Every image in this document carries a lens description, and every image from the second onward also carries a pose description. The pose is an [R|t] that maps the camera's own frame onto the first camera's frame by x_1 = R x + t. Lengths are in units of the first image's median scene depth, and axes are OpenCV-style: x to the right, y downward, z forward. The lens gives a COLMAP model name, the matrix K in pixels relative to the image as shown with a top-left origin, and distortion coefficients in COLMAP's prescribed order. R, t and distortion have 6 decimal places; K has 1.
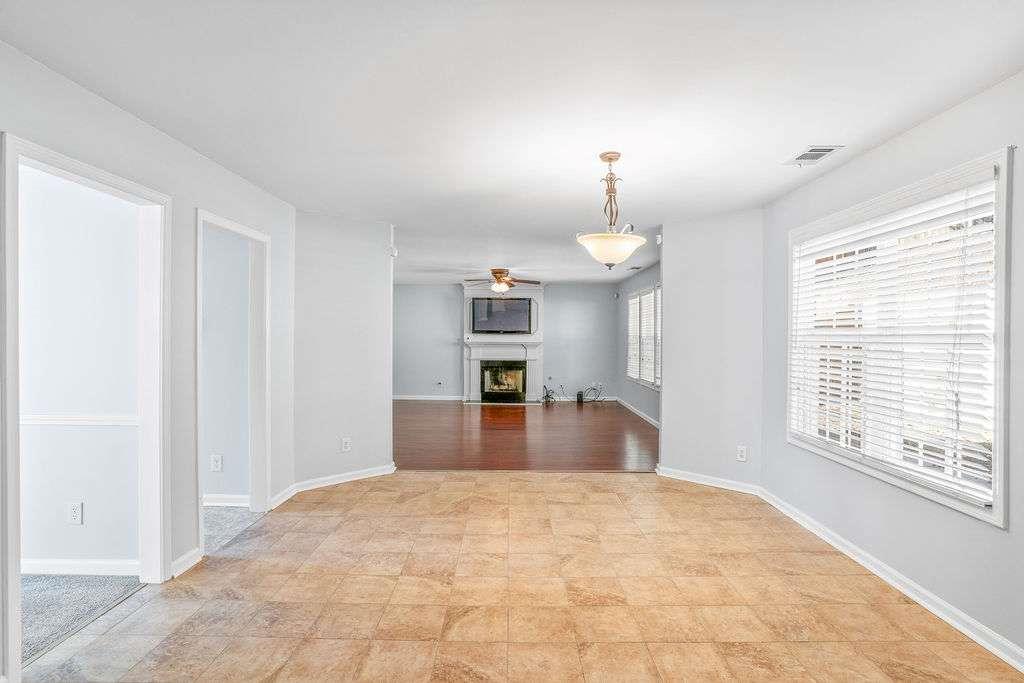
lens RADIAL K [[510.3, 0, 498.9], [0, 510.3, 339.3], [0, 0, 1]] dist [-0.061066, 0.028042]
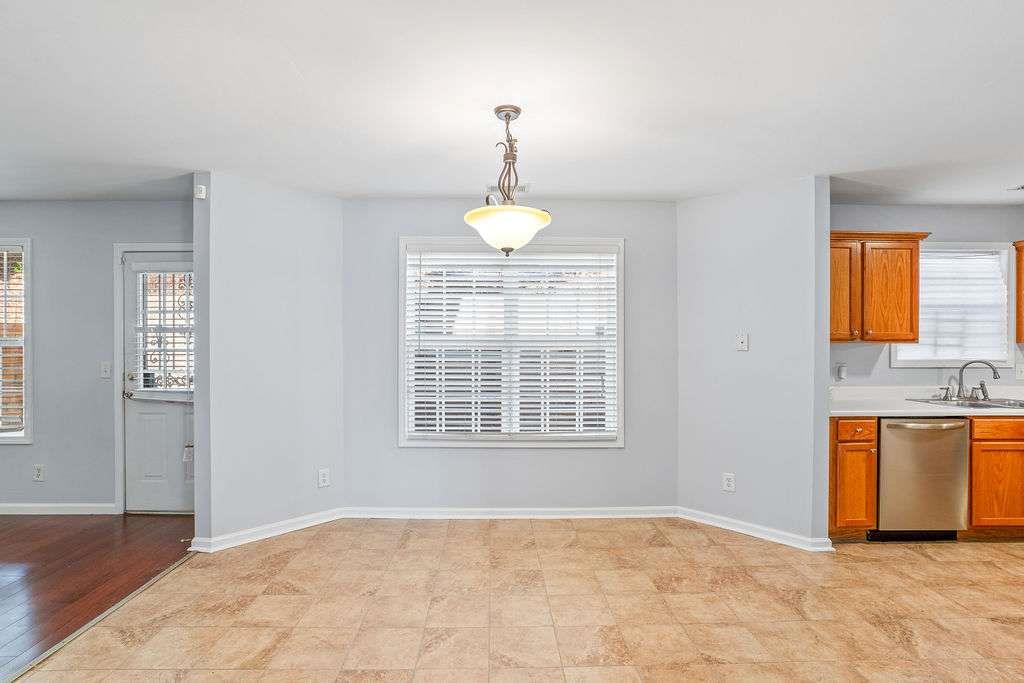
lens RADIAL K [[510.3, 0, 506.6], [0, 510.3, 341.7], [0, 0, 1]] dist [-0.061066, 0.028042]
pose [[-0.057719, 0.000154, 0.998333, -0.165542], [0.002870, 0.999996, 0.000012, -0.001684], [-0.998329, 0.002866, -0.057719, 0.309545]]
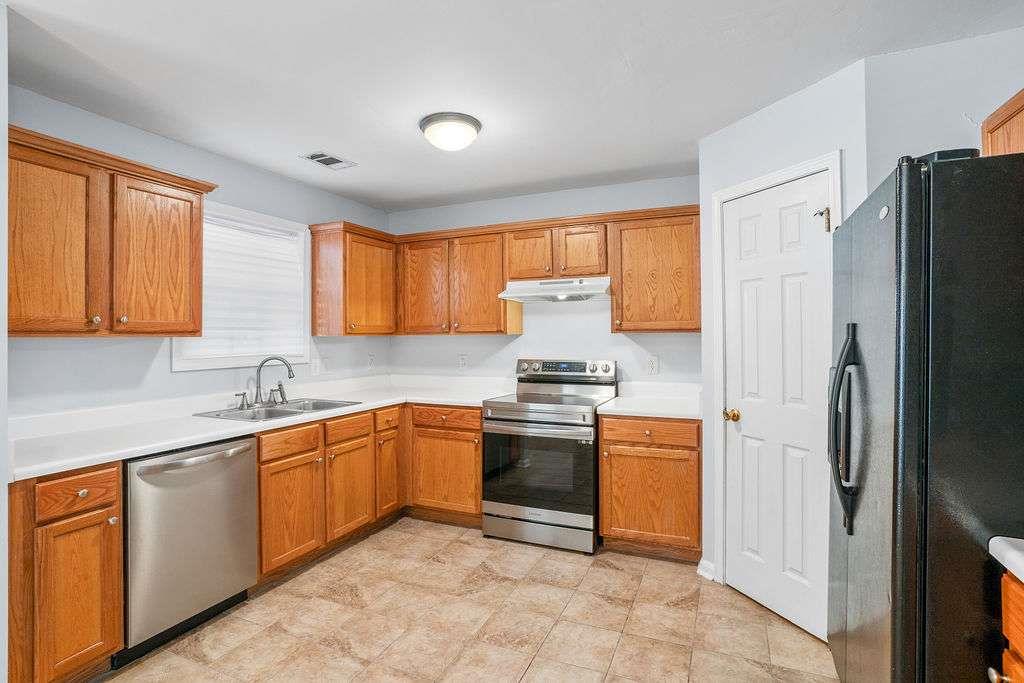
lens RADIAL K [[510.3, 0, 507.6], [0, 510.3, 331.0], [0, 0, 1]] dist [-0.061066, 0.028042]
pose [[-0.927965, 0.004428, 0.372642, -0.069144], [0.003731, 0.999990, -0.002590, -0.001510], [-0.372649, -0.001013, -0.927972, 0.174347]]
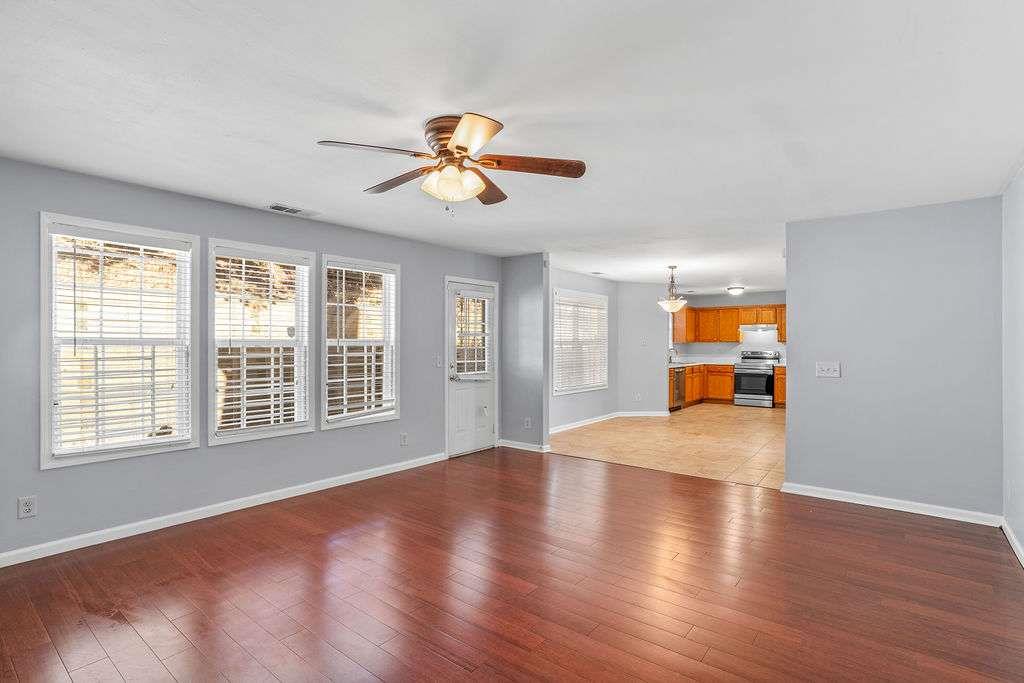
lens RADIAL K [[510.3, 0, 509.5], [0, 510.3, 332.7], [0, 0, 1]] dist [-0.061066, 0.028042]
pose [[-0.813040, -0.001454, 0.582205, -0.162059], [-0.007045, 0.999948, -0.007340, -0.009463], [-0.582165, -0.010069, -0.813009, 1.006101]]
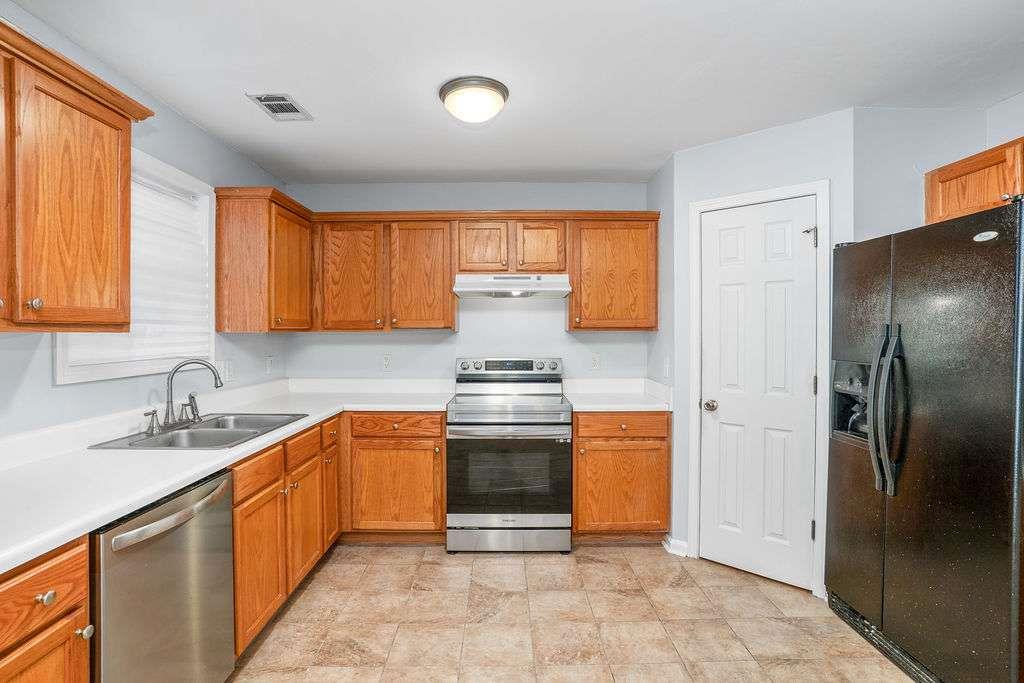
lens RADIAL K [[510.3, 0, 510.5], [0, 510.3, 337.2], [0, 0, 1]] dist [-0.061066, 0.028042]
pose [[-0.999001, -0.003268, -0.044565, 0.045575], [-0.003919, 0.999887, 0.014533, -0.001251], [0.044513, 0.014693, -0.998901, 0.173690]]
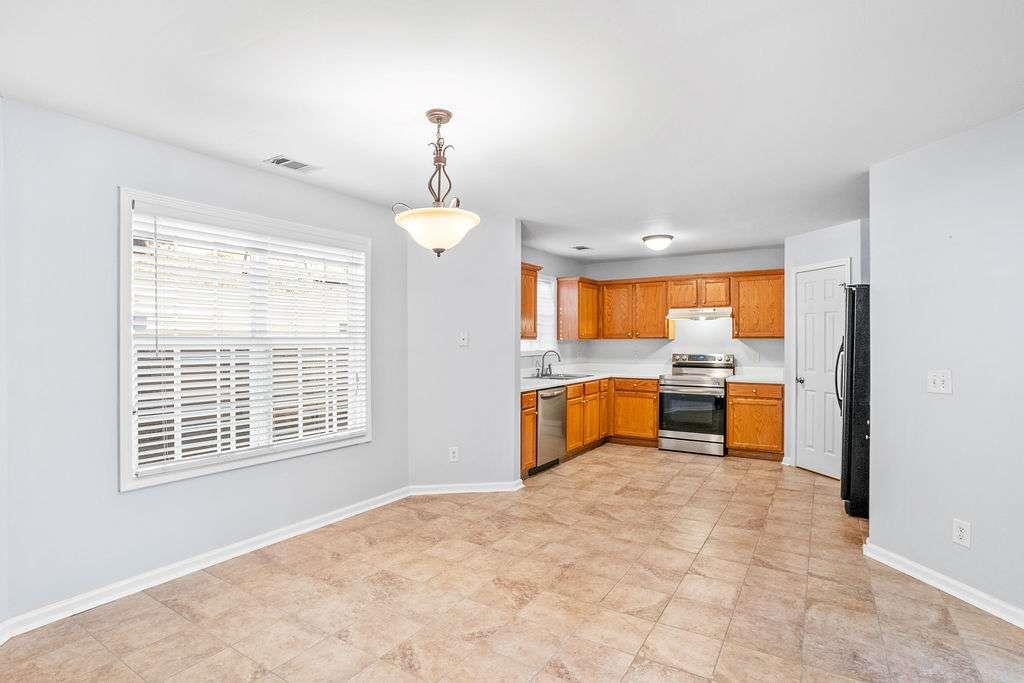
lens RADIAL K [[510.3, 0, 511.5], [0, 510.3, 342.6], [0, 0, 1]] dist [-0.061066, 0.028042]
pose [[-0.862256, -0.005380, 0.506444, -0.084524], [0.000618, 0.999932, 0.011673, -0.003208], [-0.506472, 0.010378, -0.862194, 0.482525]]
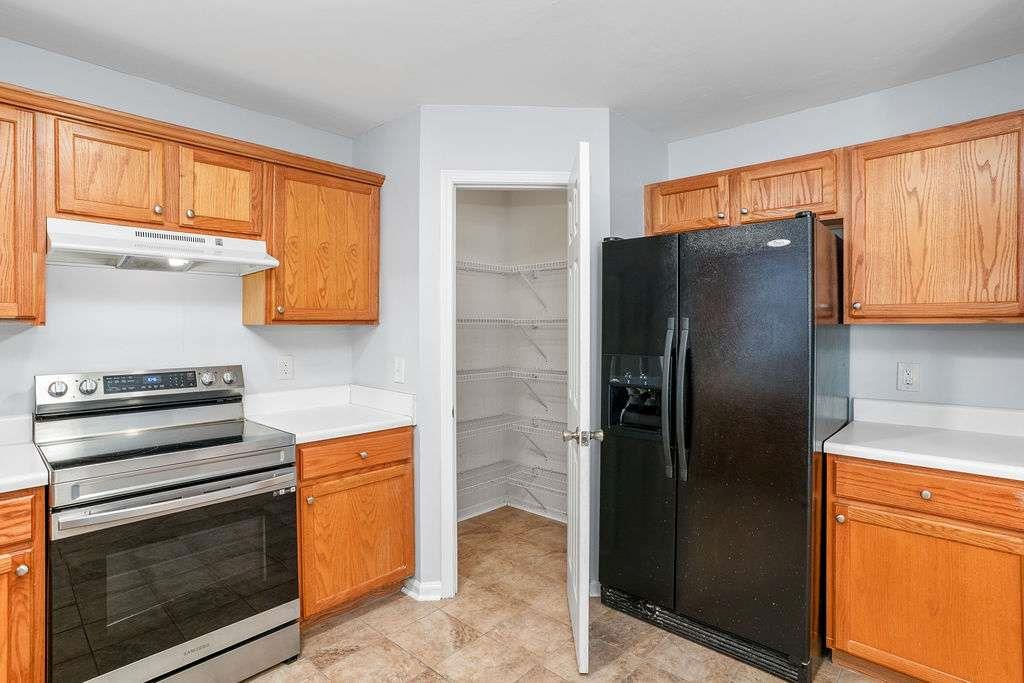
lens RADIAL K [[510.3, 0, 504.1], [0, 510.3, 326.1], [0, 0, 1]] dist [-0.061066, 0.028042]
pose [[-0.652459, -0.003630, -0.757816, 0.093258], [-0.004397, 0.999990, -0.001004, -0.000346], [0.757812, 0.002677, -0.652468, 0.067591]]
